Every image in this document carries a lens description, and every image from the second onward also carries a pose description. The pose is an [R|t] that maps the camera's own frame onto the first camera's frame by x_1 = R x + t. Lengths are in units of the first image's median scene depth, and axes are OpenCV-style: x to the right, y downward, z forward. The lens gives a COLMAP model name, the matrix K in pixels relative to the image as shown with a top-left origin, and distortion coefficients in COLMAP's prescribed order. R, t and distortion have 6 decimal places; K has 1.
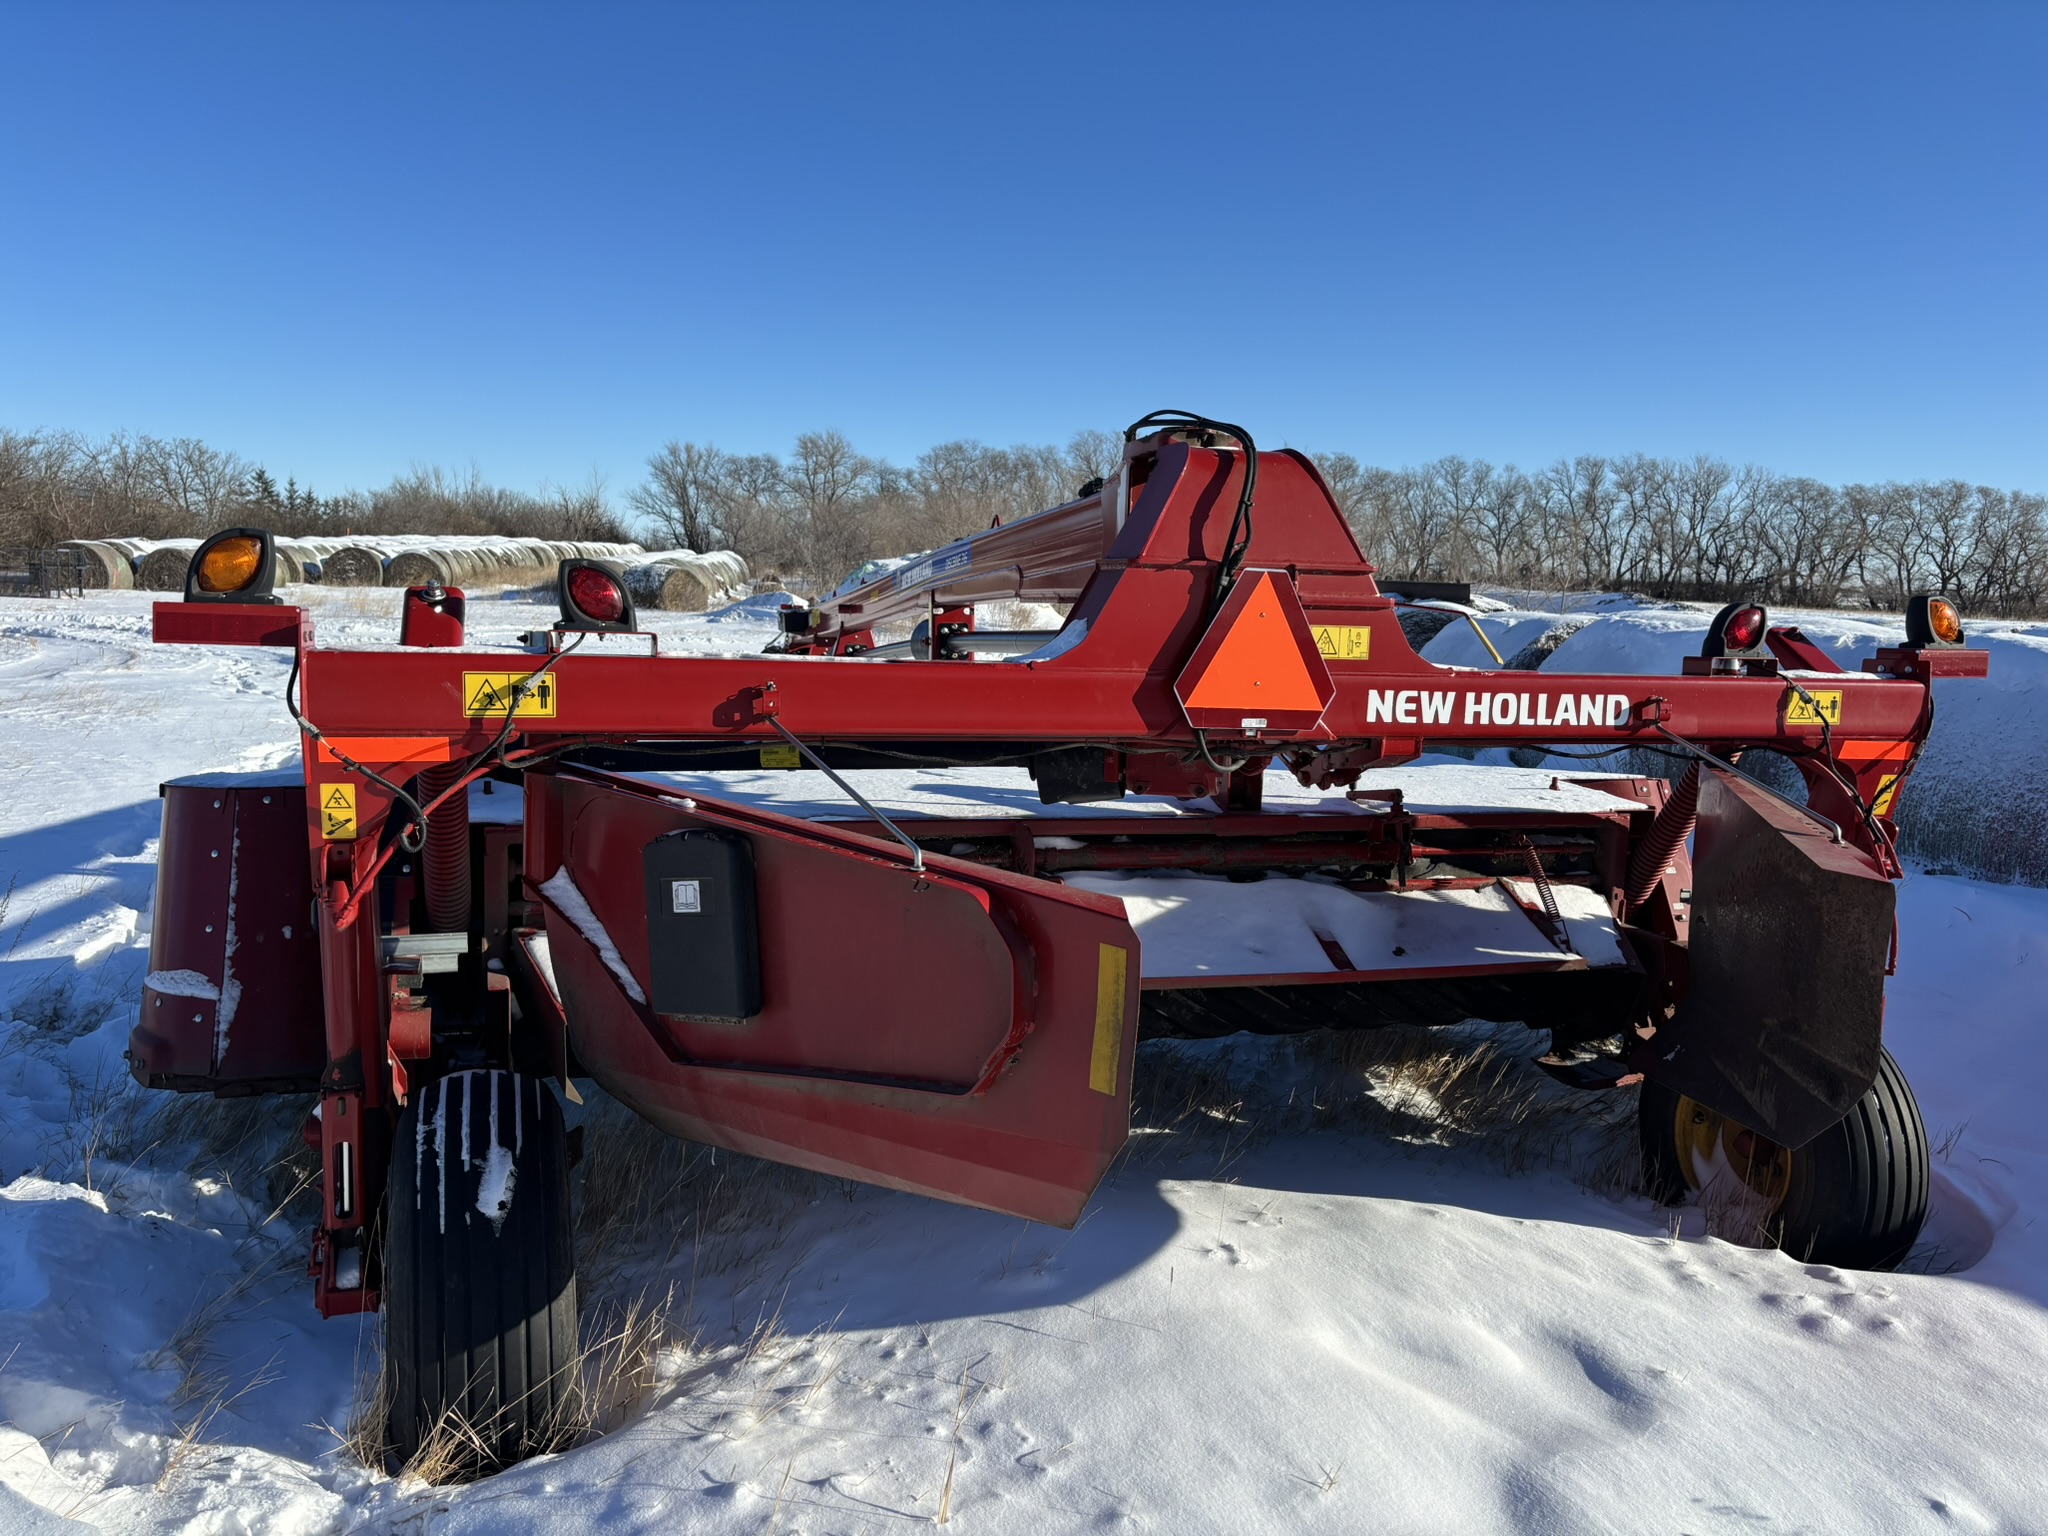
lens RADIAL K [[1554.6, 0, 1027.5], [0, 1554.6, 764.9], [0, 0, 1]] dist [0.000851, 0.000683]
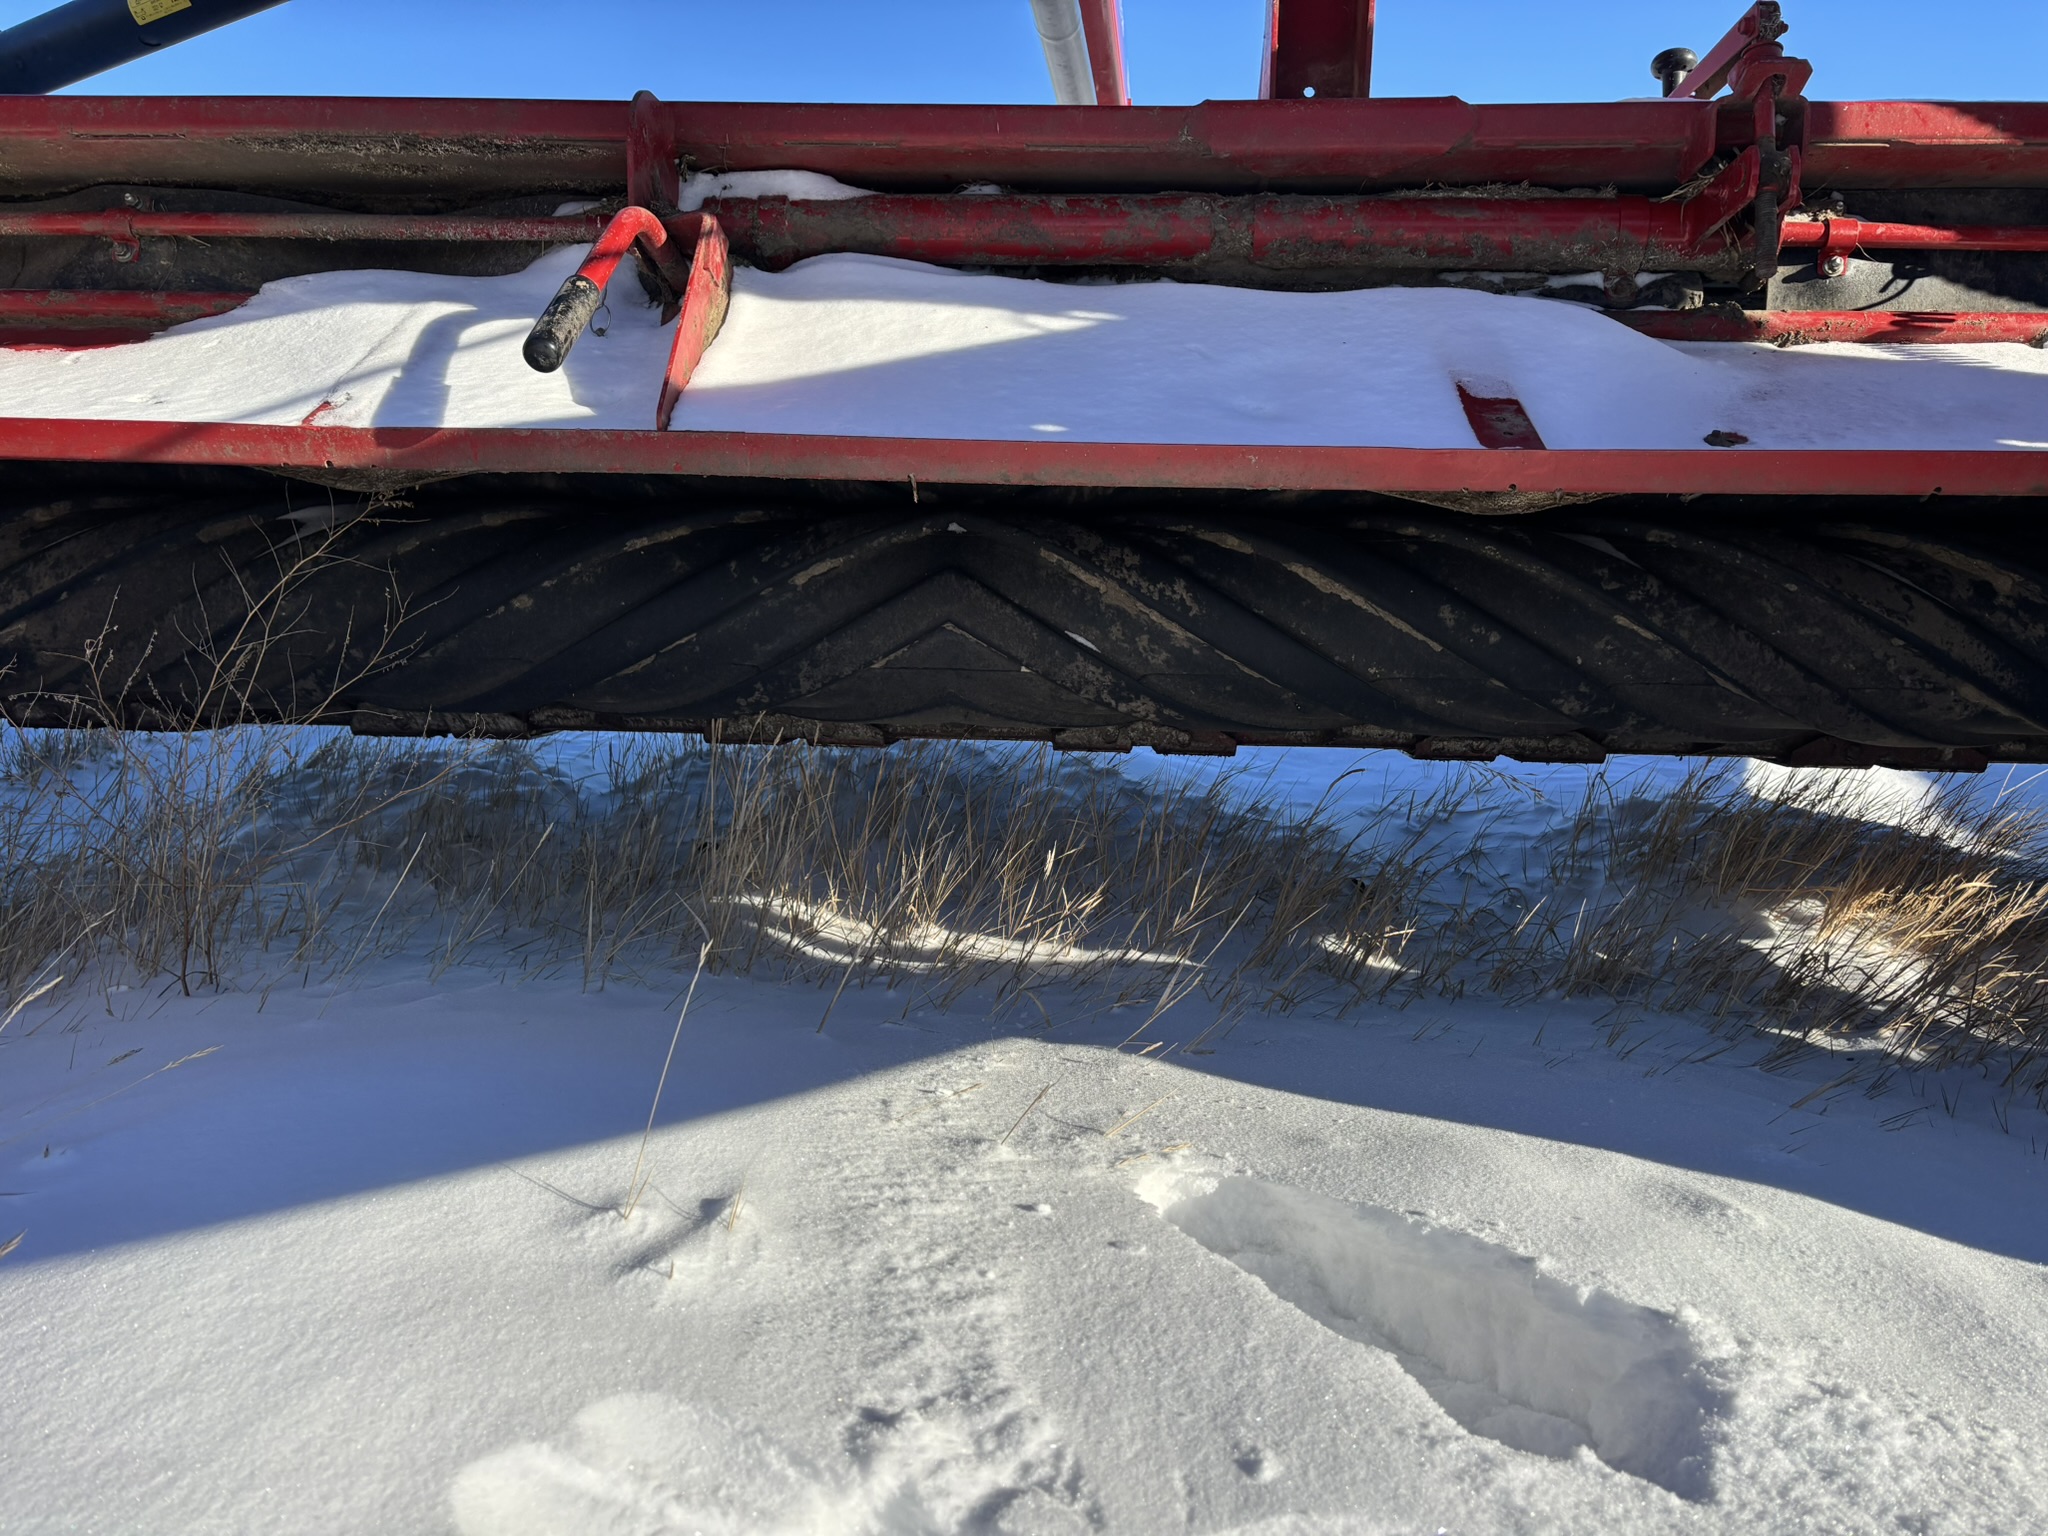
lens RADIAL K [[1554.6, 0, 1019.7], [0, 1554.6, 770.2], [0, 0, 1]] dist [0.000851, 0.000683]
pose [[0.929256, 0.032574, -0.367997, 0.211628], [-0.023894, 0.999319, 0.028120, 0.176468], [0.368662, -0.017338, 0.929402, 0.599656]]
